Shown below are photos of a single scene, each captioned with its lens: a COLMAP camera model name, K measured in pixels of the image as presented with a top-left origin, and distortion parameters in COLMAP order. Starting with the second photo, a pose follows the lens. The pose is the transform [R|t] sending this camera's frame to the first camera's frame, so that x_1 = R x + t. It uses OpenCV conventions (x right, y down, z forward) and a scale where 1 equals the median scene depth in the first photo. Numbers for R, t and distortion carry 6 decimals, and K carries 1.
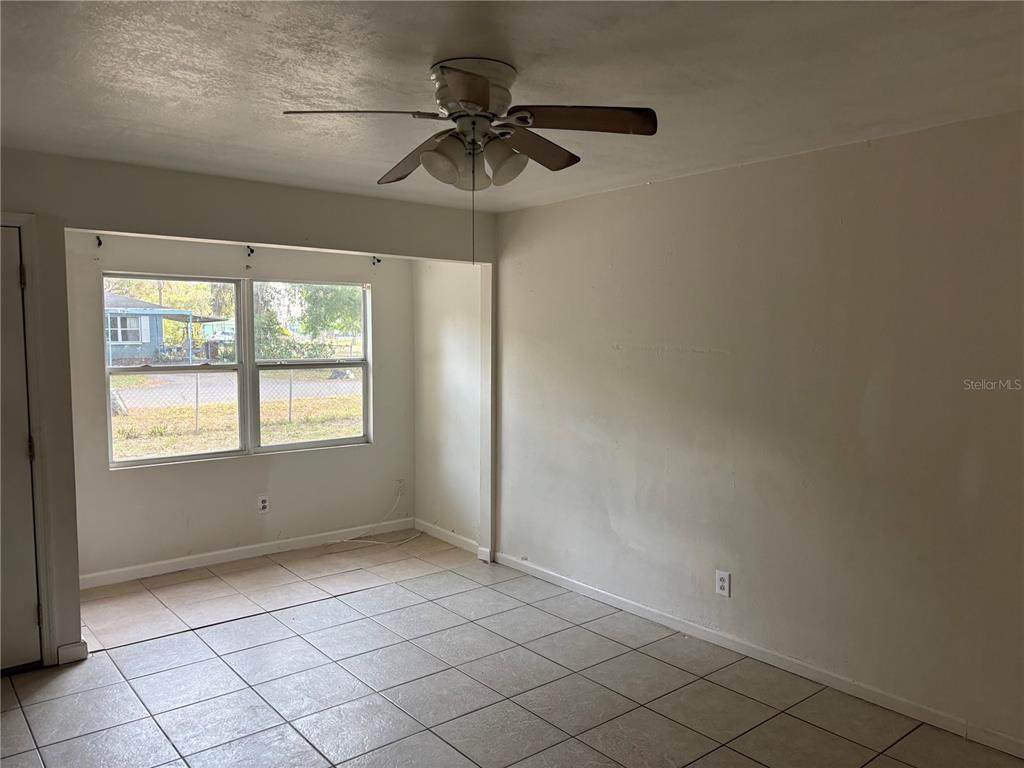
lens RADIAL K [[775.6, 0, 512.0], [0, 775.6, 384.0], [0, 0, 1]] dist [-0.000899, -0.002297]
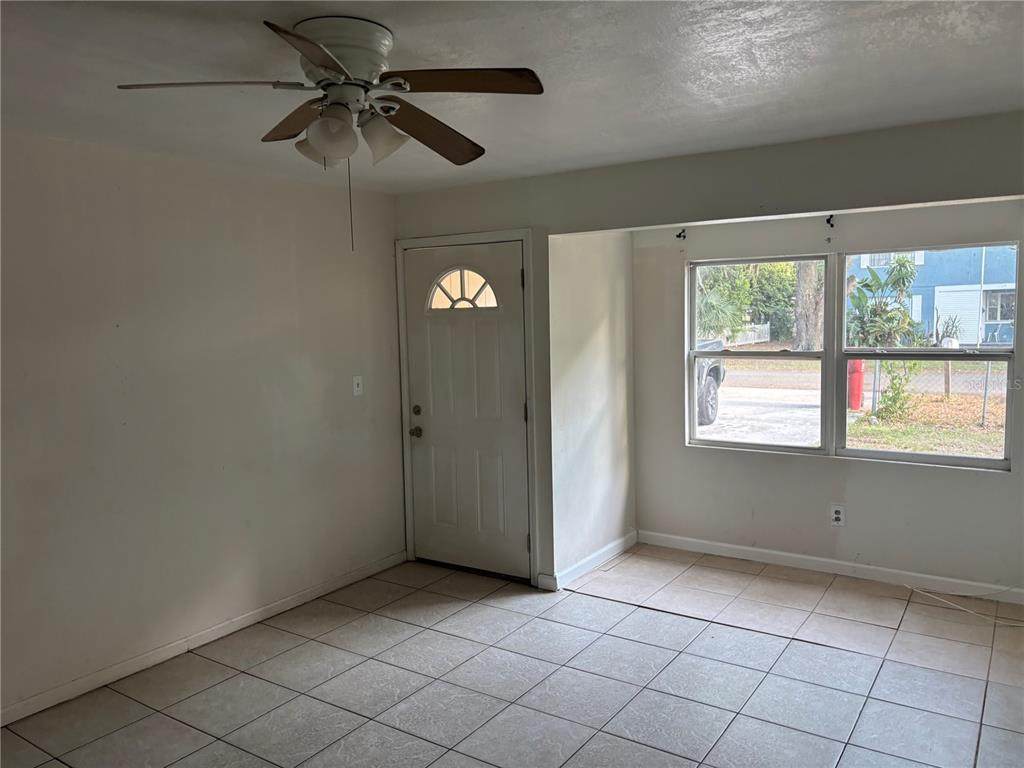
lens RADIAL K [[781.2, 0, 512.0], [0, 781.2, 384.0], [0, 0, 1]] dist [0.038326, -0.039110]
pose [[0.283026, 0.080420, -0.955735, 0.439397], [-0.042529, 0.996551, 0.071260, -0.040710], [0.958169, 0.020478, 0.285470, 0.444818]]
